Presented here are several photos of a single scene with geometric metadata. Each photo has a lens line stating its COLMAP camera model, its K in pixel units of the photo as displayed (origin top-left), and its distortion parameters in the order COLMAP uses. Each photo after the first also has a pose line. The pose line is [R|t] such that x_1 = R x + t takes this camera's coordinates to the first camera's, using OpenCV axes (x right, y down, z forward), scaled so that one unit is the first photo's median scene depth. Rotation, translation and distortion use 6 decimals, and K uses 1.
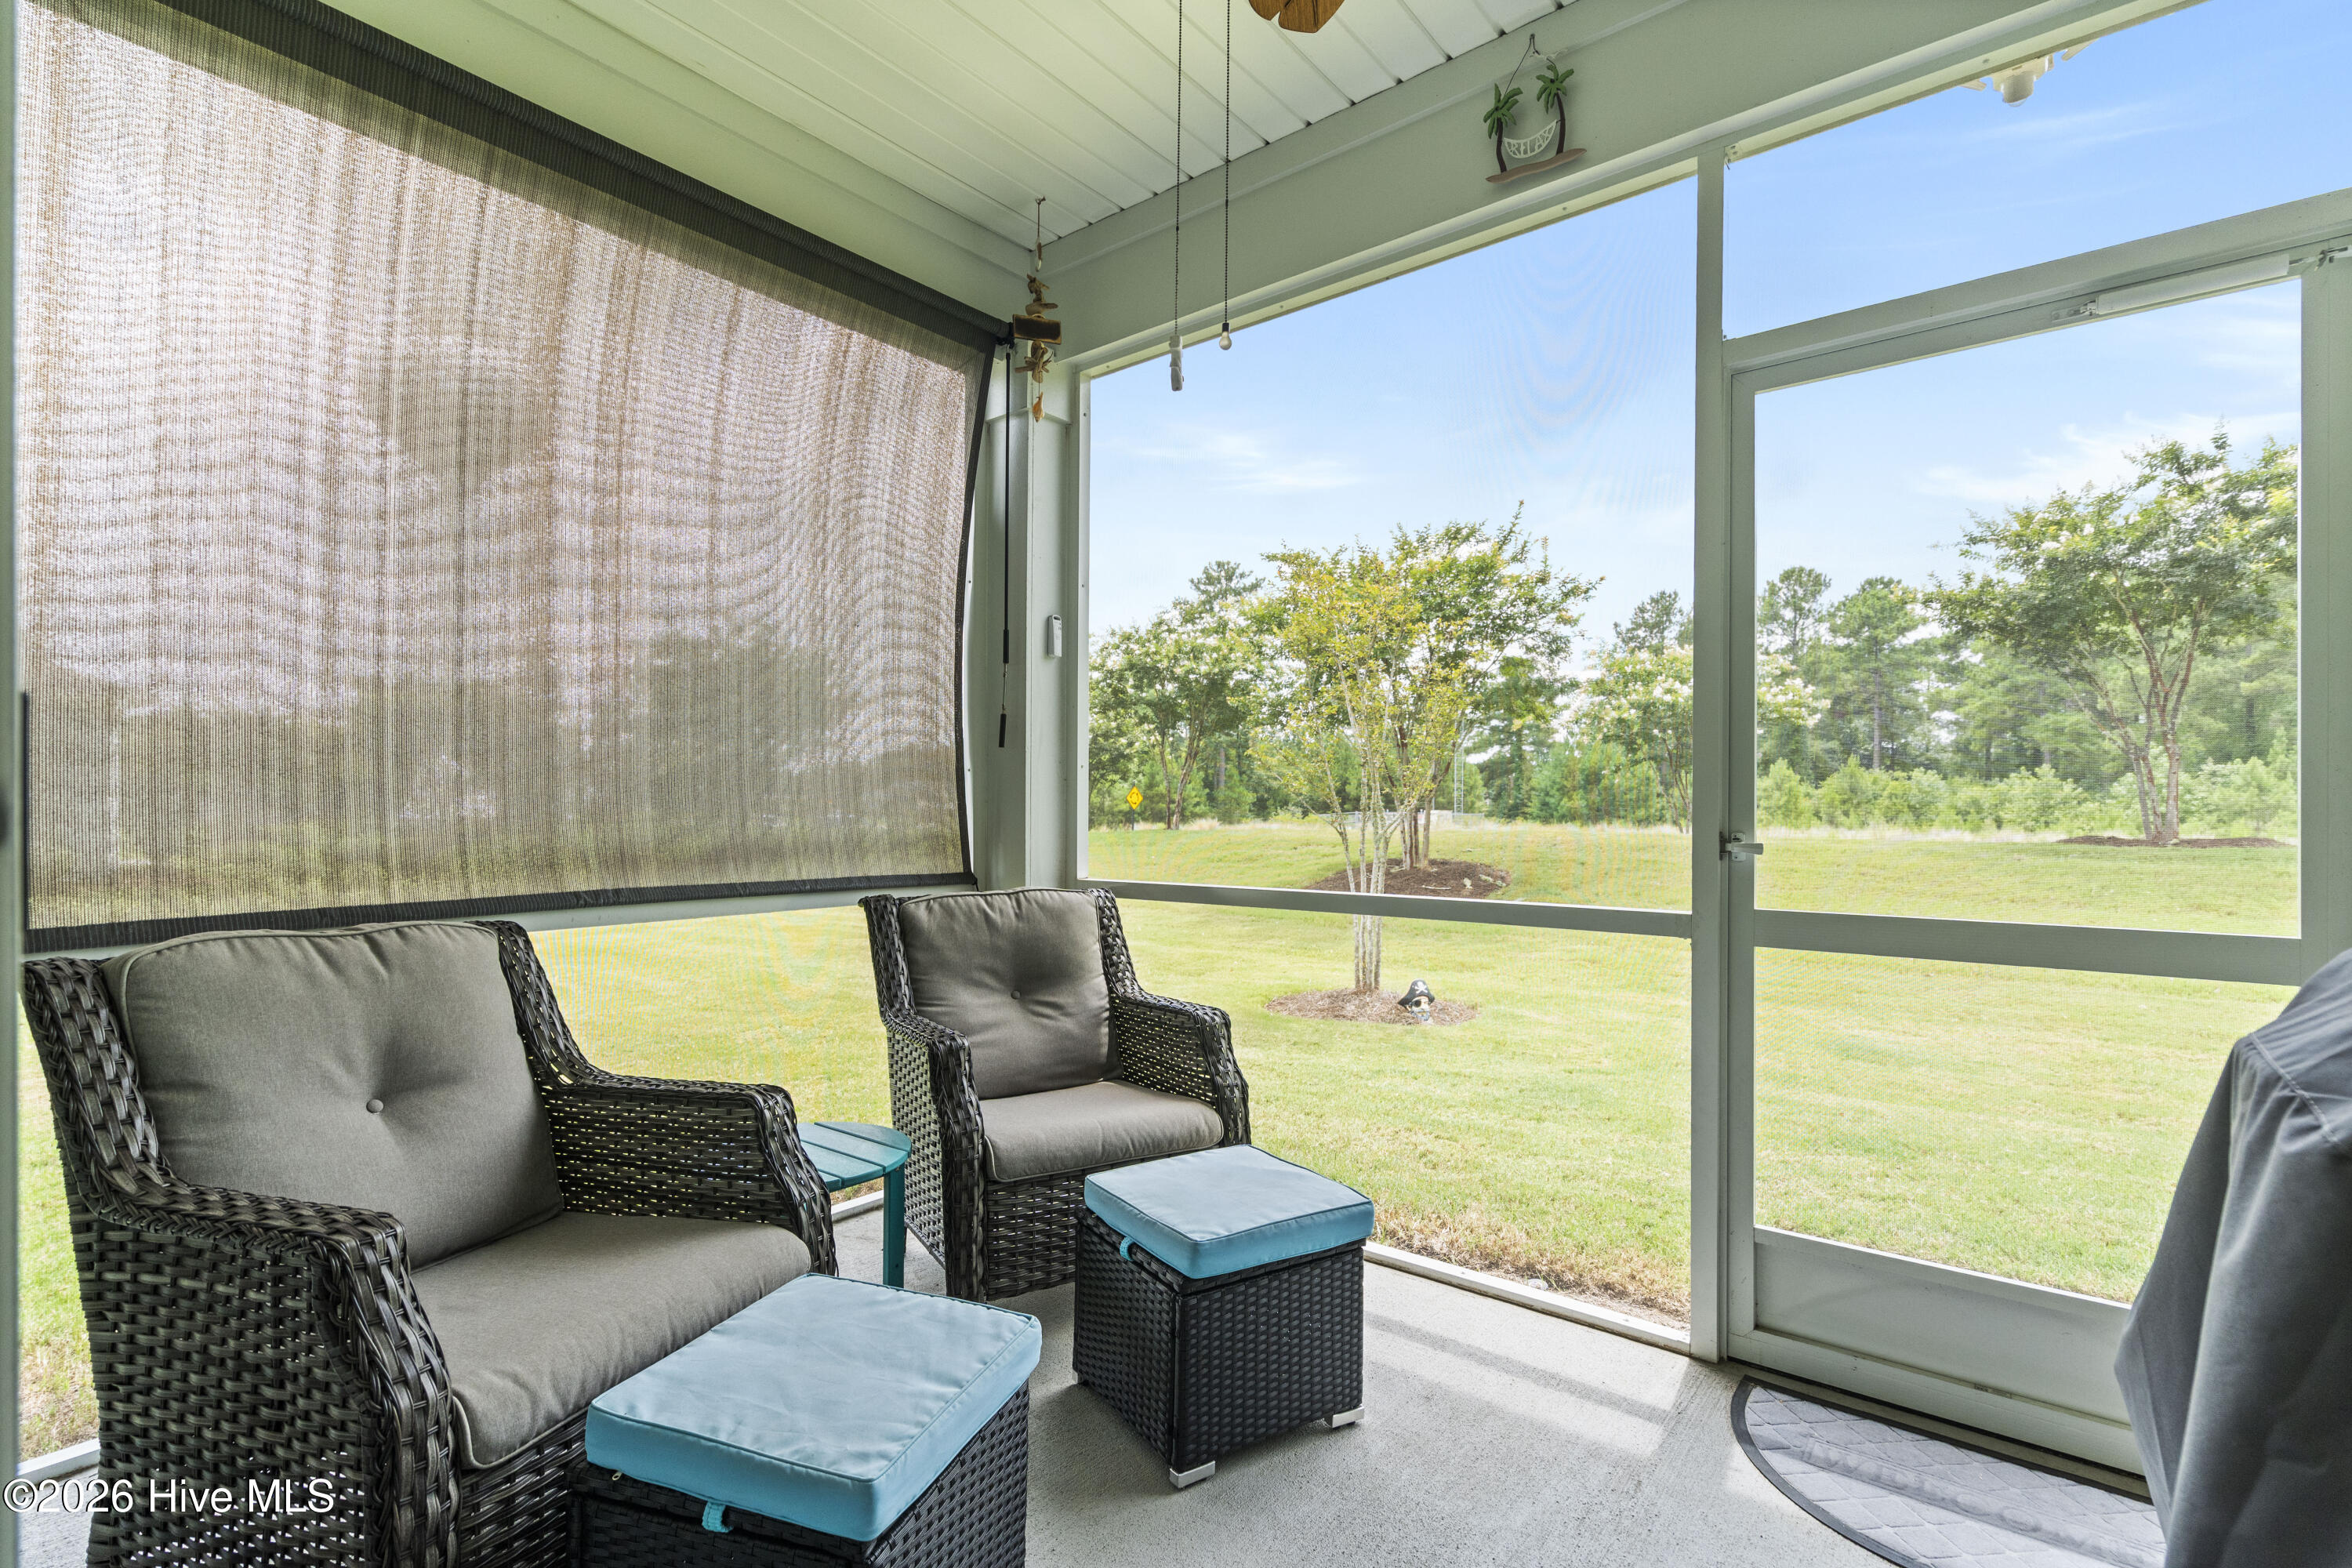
lens RADIAL K [[1063.0, 0, 1186.2], [0, 1063.0, 793.1], [0, 0, 1]] dist [-0.003260, 0.001948]
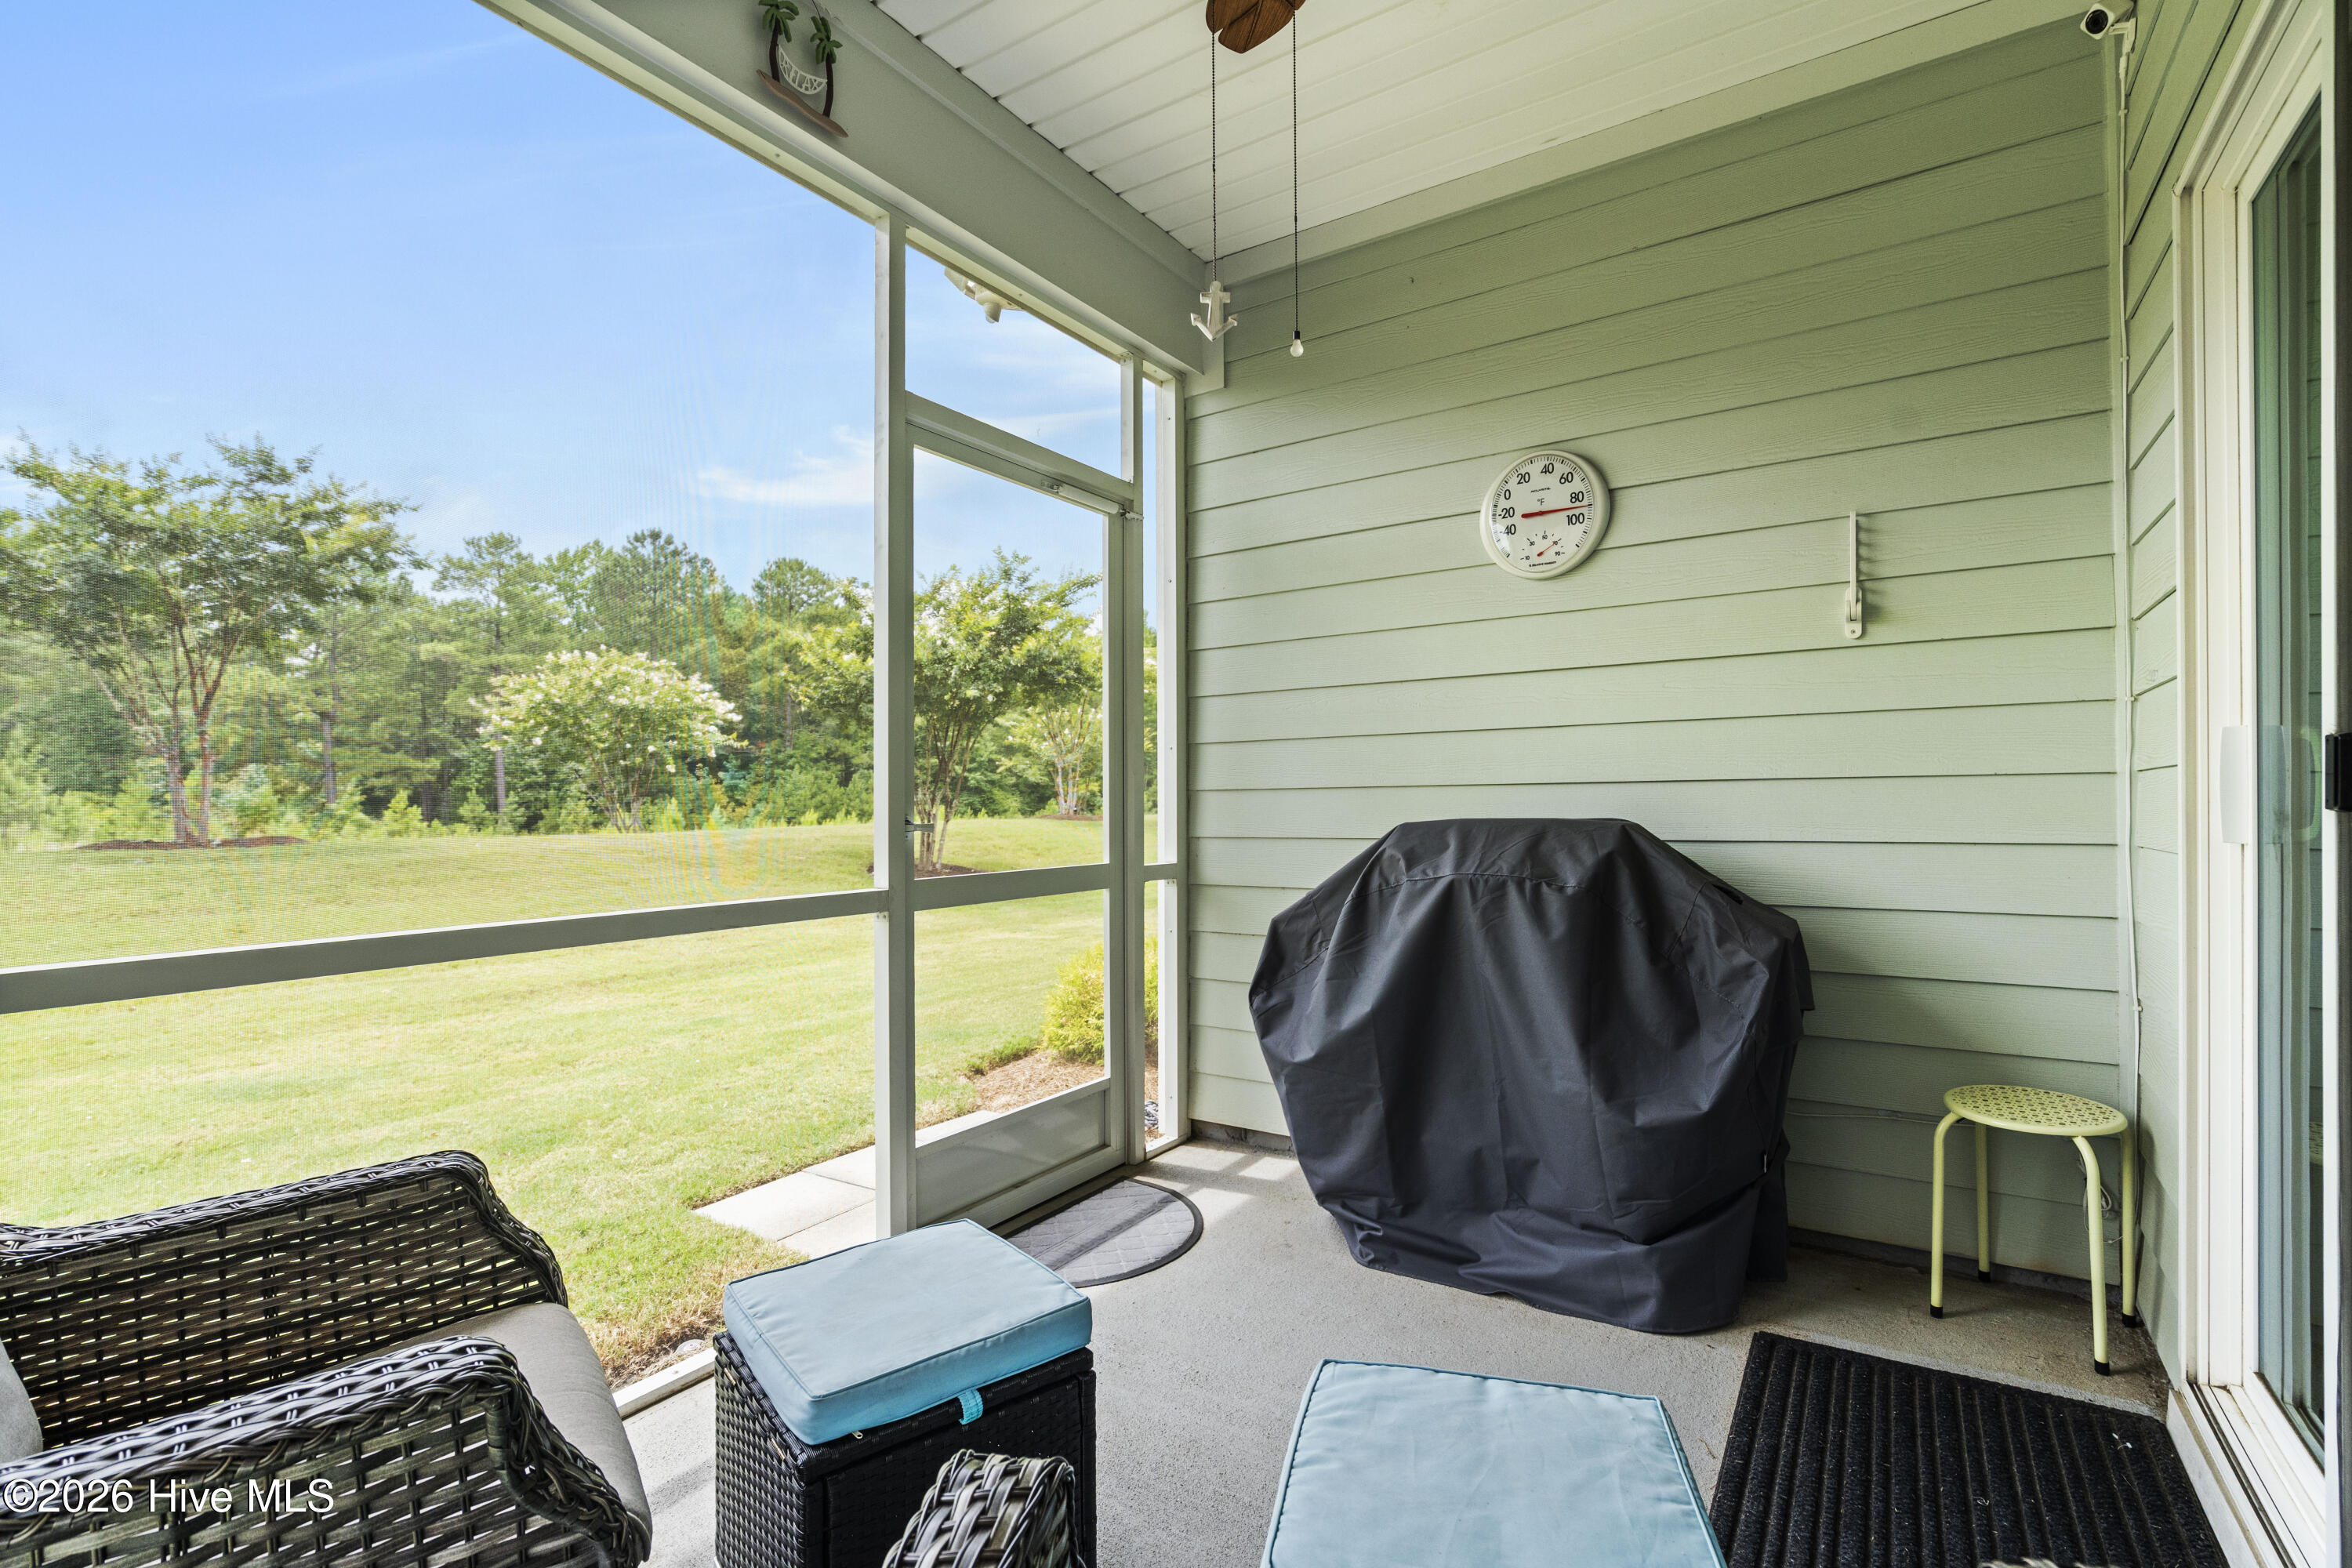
lens RADIAL K [[1063.0, 0, 1189.9], [0, 1063.0, 805.1], [0, 0, 1]] dist [-0.003260, 0.001948]
pose [[-0.080991, -0.000758, 0.996715, -0.613403], [-0.005402, 0.999985, 0.000322, 0.020214], [-0.996700, -0.005358, -0.080994, 0.717985]]
